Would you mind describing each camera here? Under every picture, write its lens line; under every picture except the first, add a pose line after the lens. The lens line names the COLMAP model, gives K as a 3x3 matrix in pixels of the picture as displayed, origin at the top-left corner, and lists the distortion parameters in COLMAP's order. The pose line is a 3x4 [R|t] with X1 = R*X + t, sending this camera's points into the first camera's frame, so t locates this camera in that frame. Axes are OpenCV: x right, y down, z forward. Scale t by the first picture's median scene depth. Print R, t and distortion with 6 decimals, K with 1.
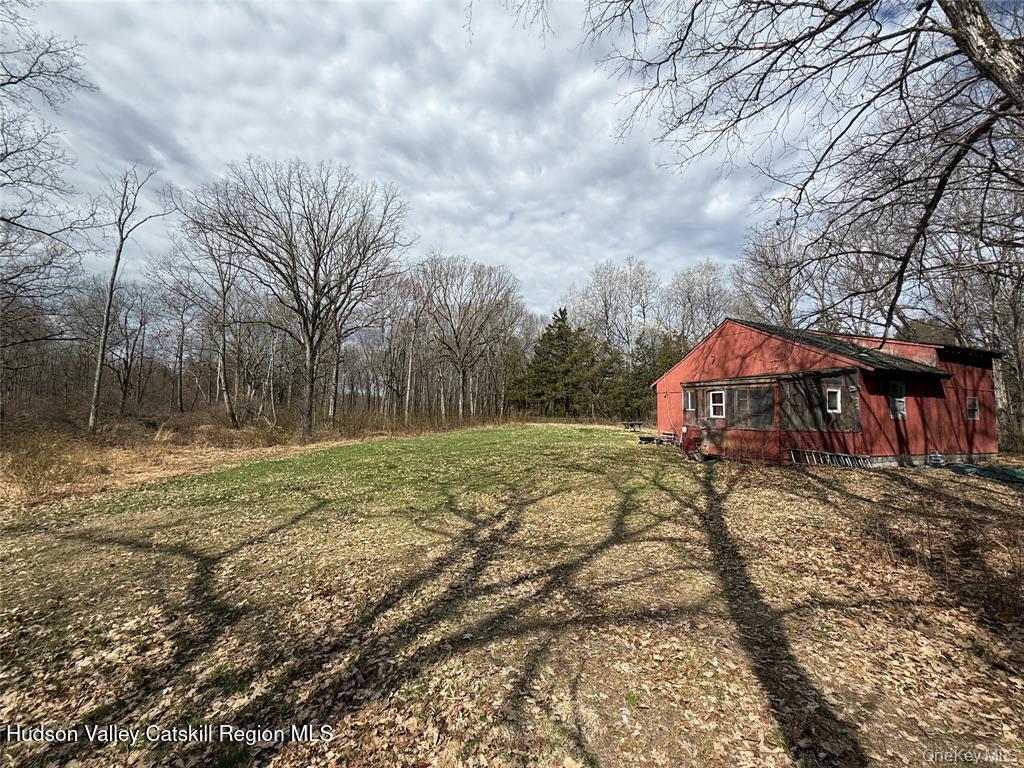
lens RADIAL K [[405.4, 0, 515.8], [0, 405.4, 385.7], [0, 0, 1]] dist [0.000221, -0.000099]
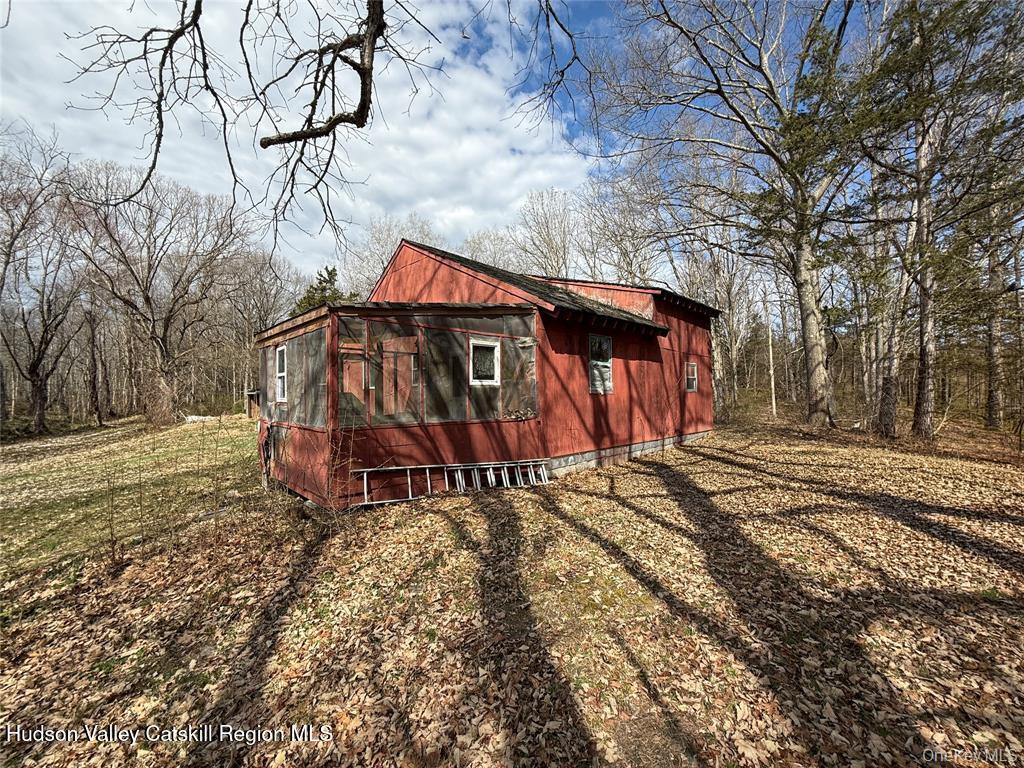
lens RADIAL K [[405.4, 0, 515.8], [0, 405.4, 385.7], [0, 0, 1]] dist [0.000221, -0.000099]
pose [[0.918063, -0.025701, 0.395599, 0.435236], [0.007426, 0.998836, 0.047659, 0.030128], [-0.396364, -0.040816, 0.917186, 0.355389]]
